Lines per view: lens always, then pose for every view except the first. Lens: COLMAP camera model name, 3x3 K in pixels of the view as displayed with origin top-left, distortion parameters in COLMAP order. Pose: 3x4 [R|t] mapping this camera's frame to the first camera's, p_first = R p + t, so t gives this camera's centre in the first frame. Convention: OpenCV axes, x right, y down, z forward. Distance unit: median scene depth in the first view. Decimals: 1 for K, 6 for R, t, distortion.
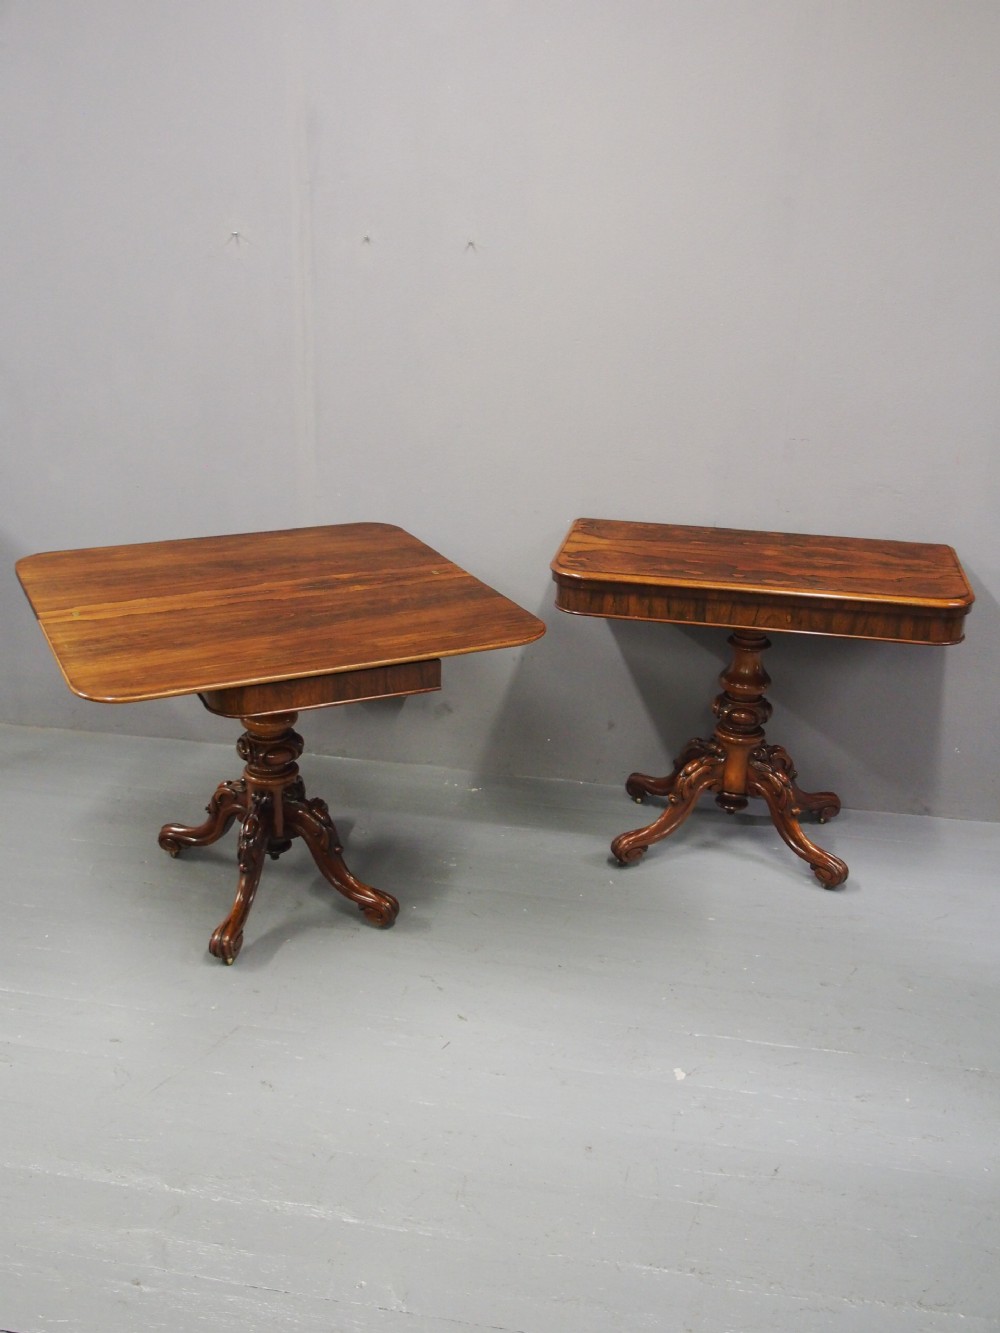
lens RADIAL K [[1303.3, 0, 500.0], [0, 1303.3, 666.5], [0, 0, 1]] dist [0.004473, 0.000737]
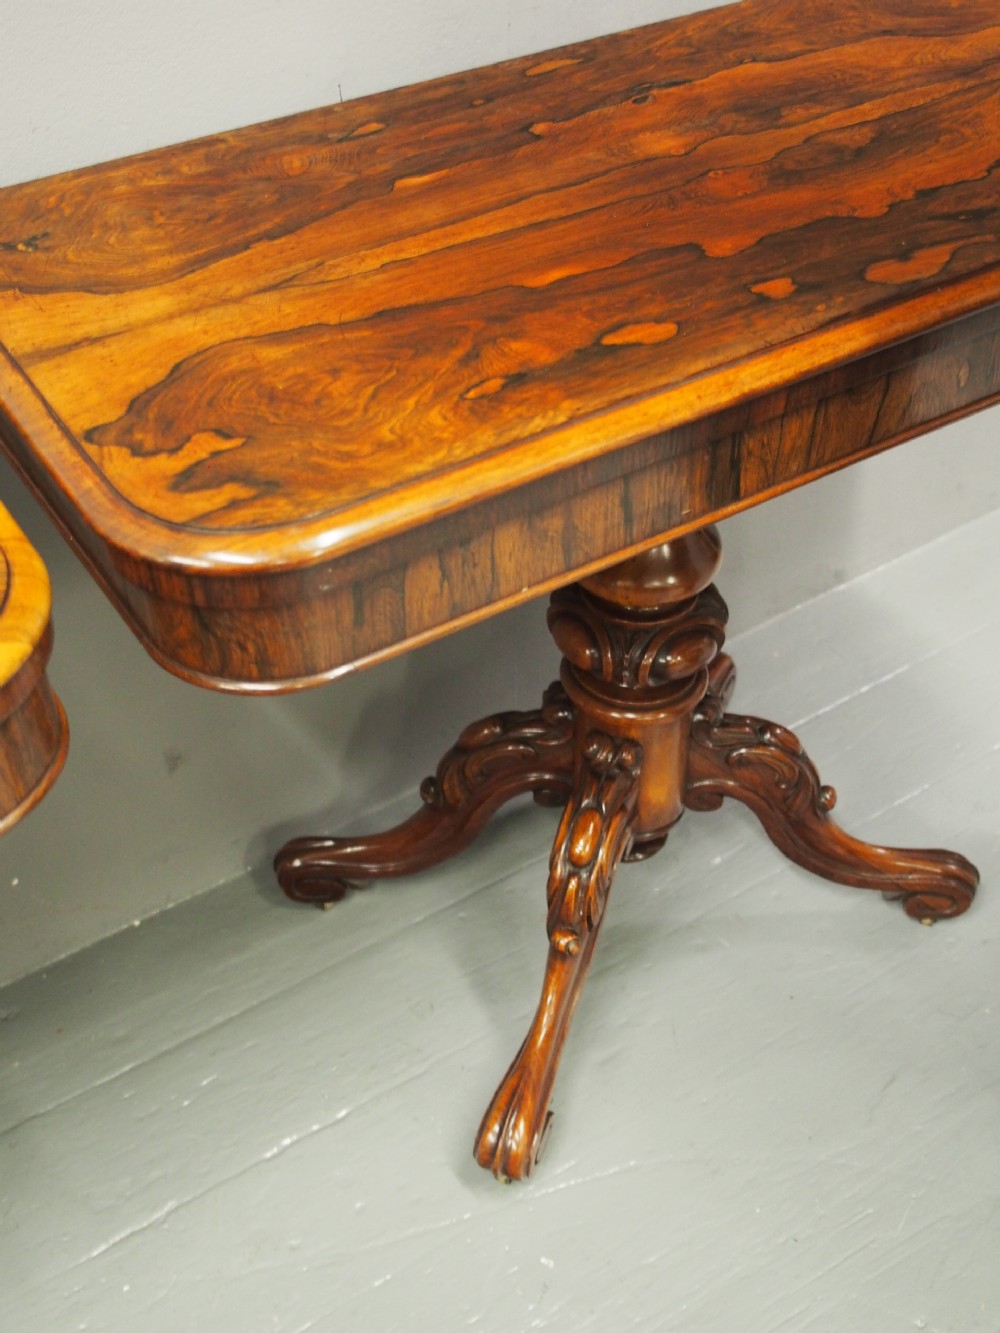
lens RADIAL K [[1572.1, 0, 481.3], [0, 1572.1, 661.2], [0, 0, 1]] dist [0.002081, 0.005100]
pose [[0.727494, -0.479665, 0.490585, -0.054430], [0.283361, 0.861239, 0.421870, -0.151673], [-0.624867, -0.167895, 0.762465, 0.751934]]
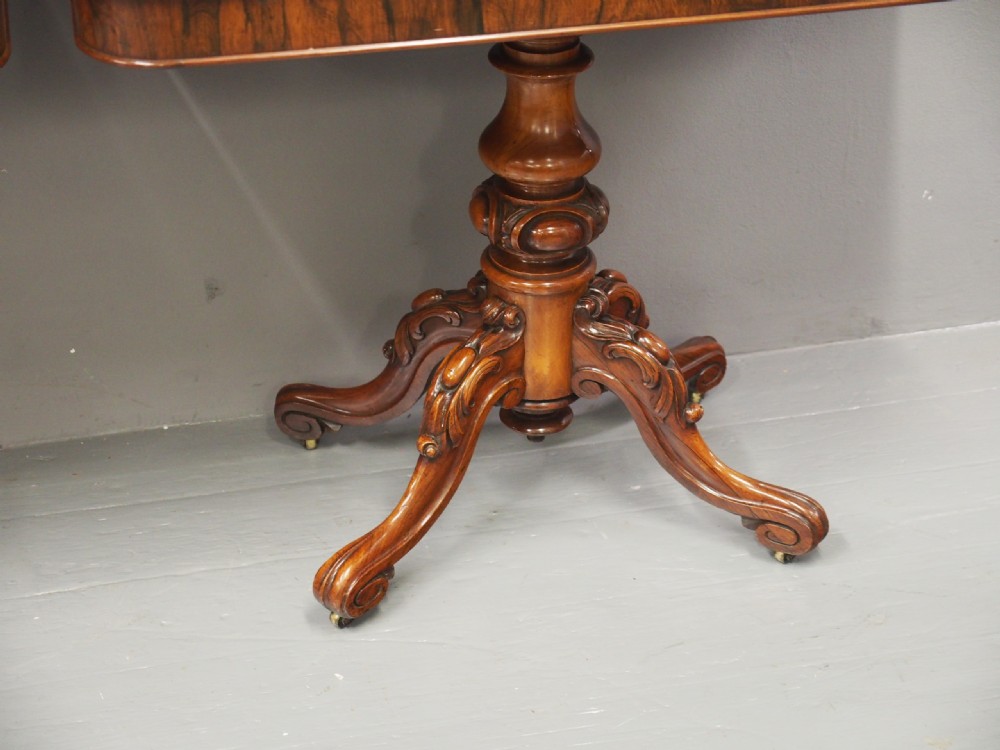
lens RADIAL K [[1953.1, 0, 500.0], [0, 1953.1, 375.0], [0, 0, 1]] dist [0.106761, 0.237133]
pose [[0.919934, -0.226282, 0.320184, -0.050436], [0.167684, 0.965259, 0.200393, -0.050551], [-0.354405, -0.130658, 0.925919, 0.416810]]
